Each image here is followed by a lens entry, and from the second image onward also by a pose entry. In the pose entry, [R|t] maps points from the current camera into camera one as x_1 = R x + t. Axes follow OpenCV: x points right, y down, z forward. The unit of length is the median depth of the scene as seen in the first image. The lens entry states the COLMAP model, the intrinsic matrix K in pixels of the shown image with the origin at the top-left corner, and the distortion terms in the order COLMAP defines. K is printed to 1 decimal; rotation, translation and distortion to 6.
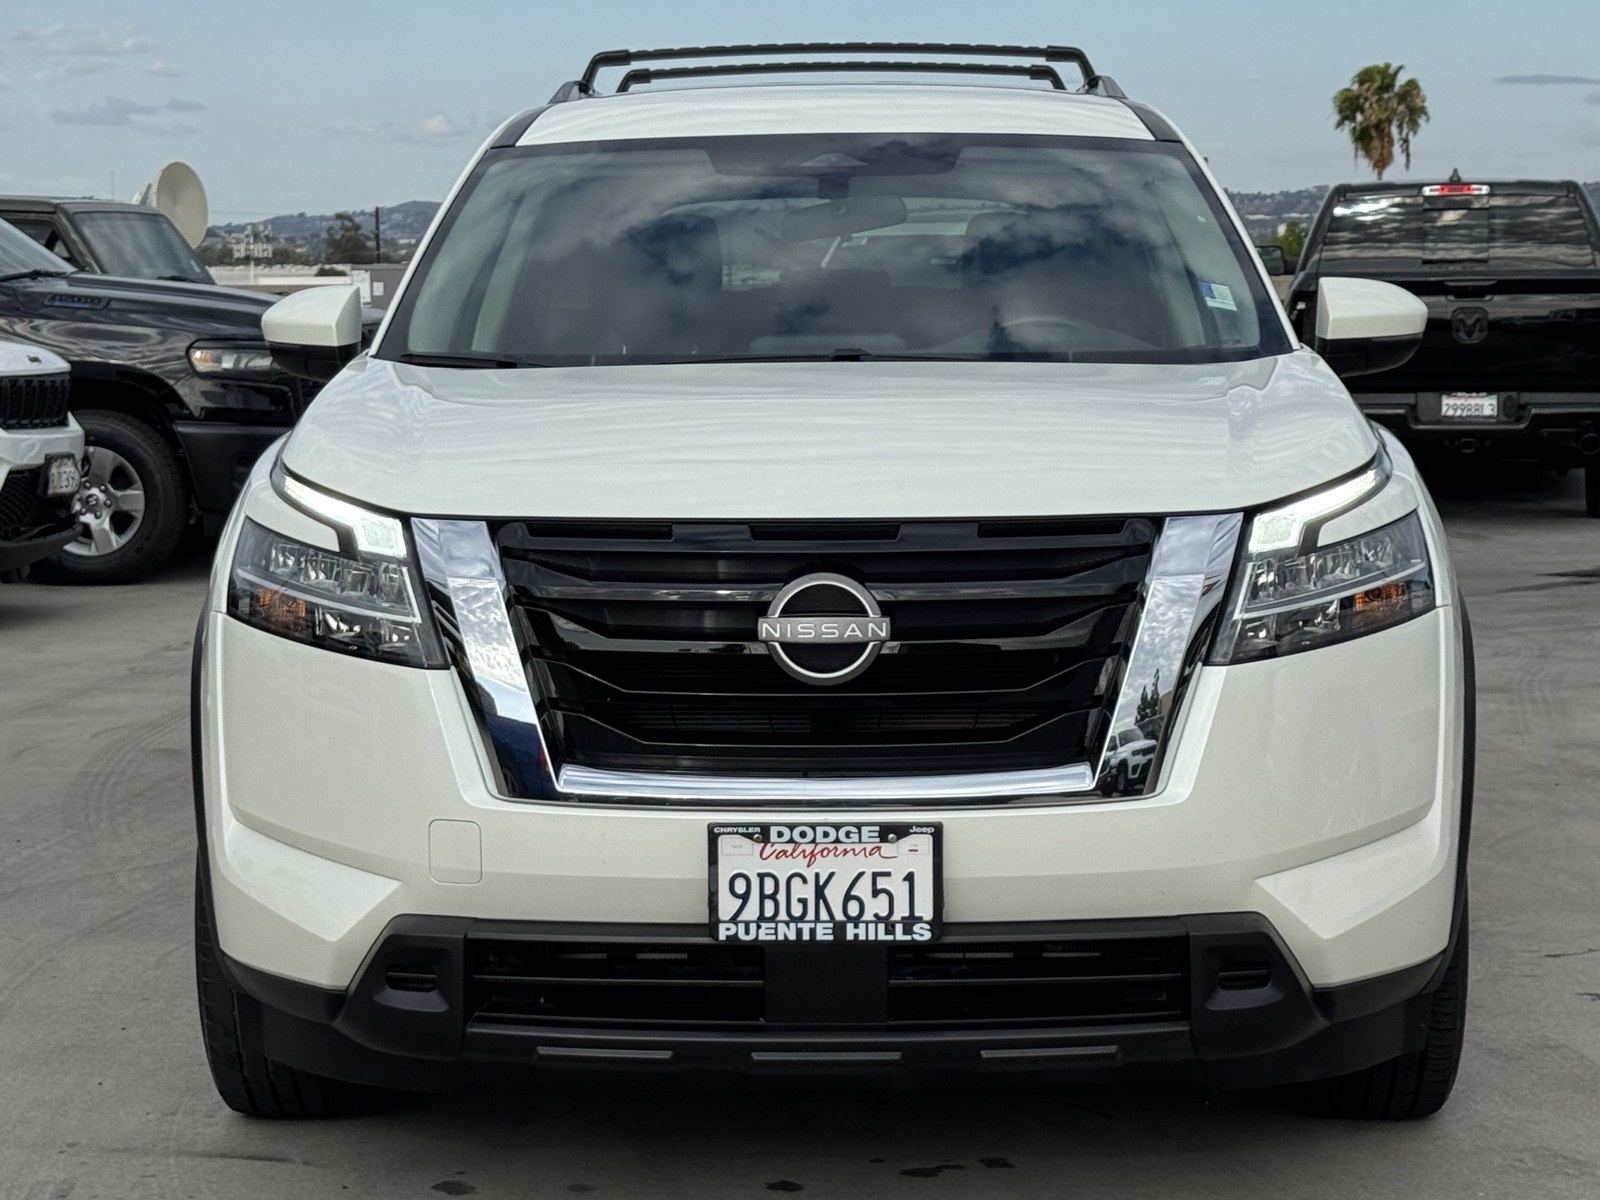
lens RADIAL K [[3539.3, 0, 800.4], [0, 3539.3, 599.3], [0, 0, 1]] dist [-0.199295, 0.000000]
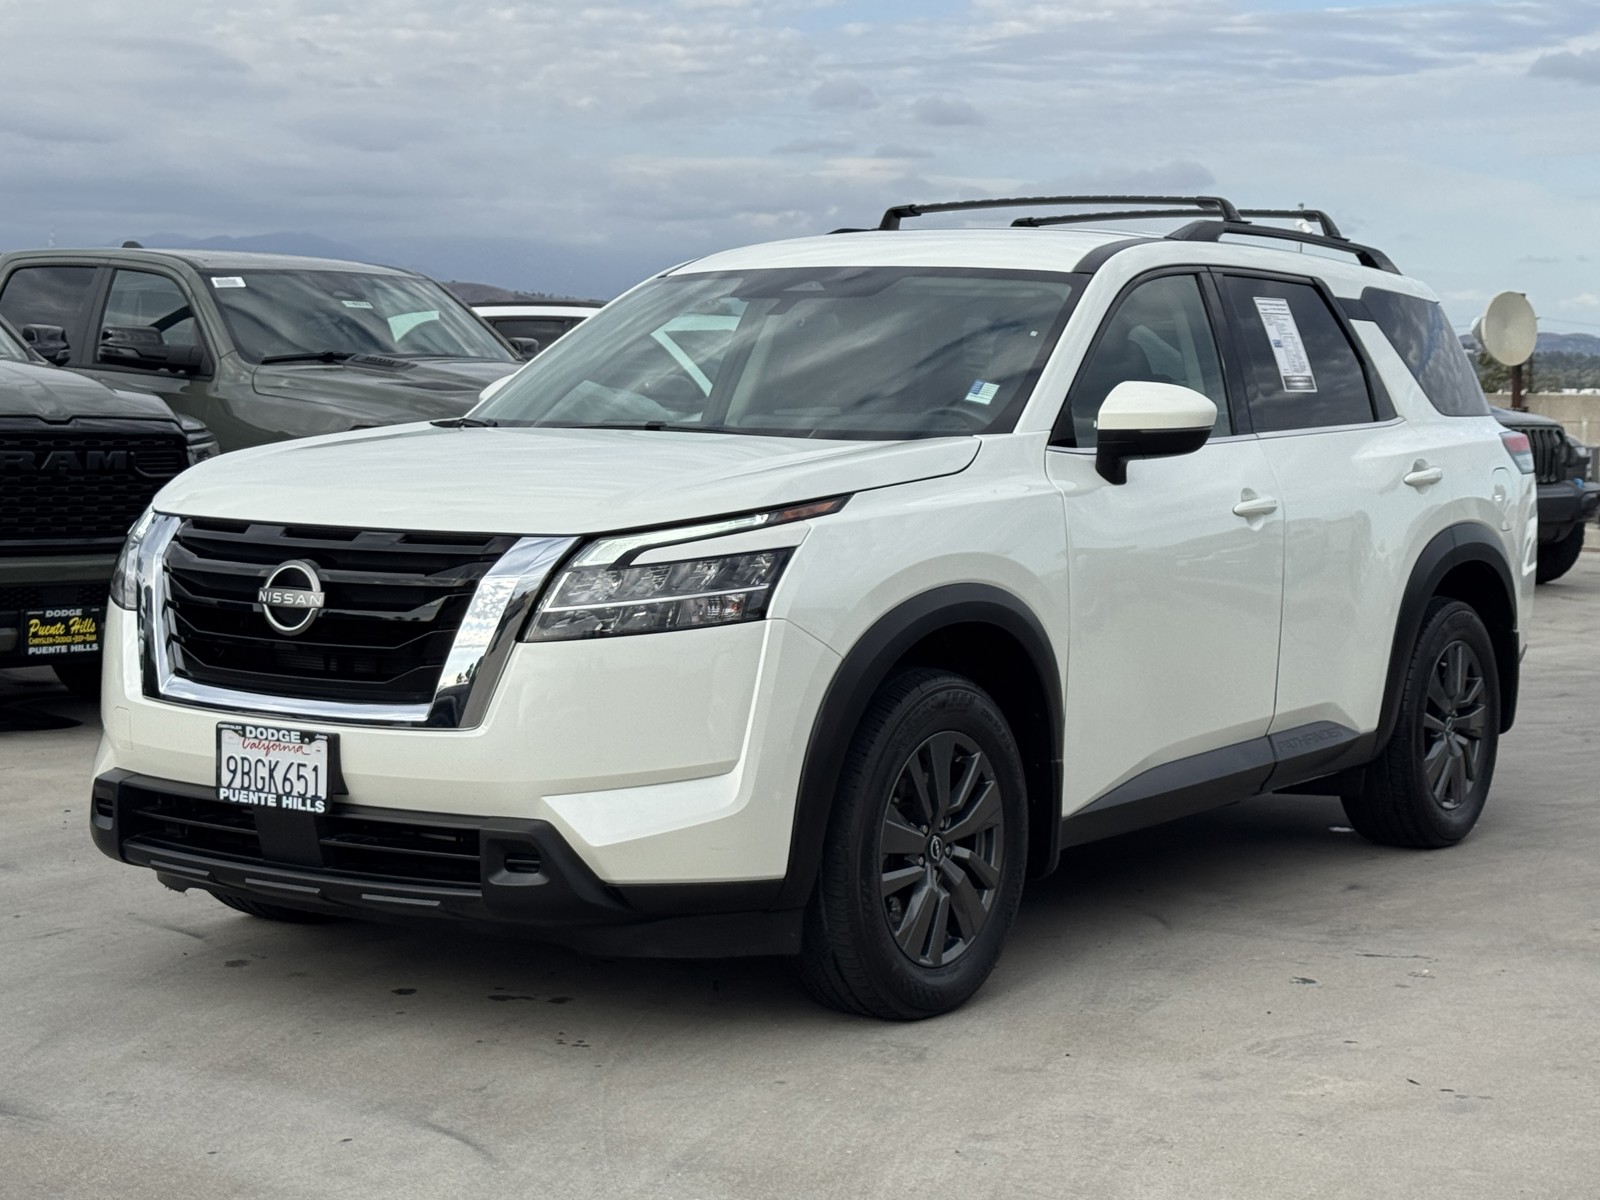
lens RADIAL K [[3179.8, 0, 800.8], [0, 3179.8, 602.6], [0, 0, 1]] dist [-0.222501, 0.000000]
pose [[0.879533, 0.066123, -0.471222, 0.820882], [-0.074654, 0.997209, 0.000589, -0.006202], [0.469946, 0.034661, 0.882015, -0.068939]]
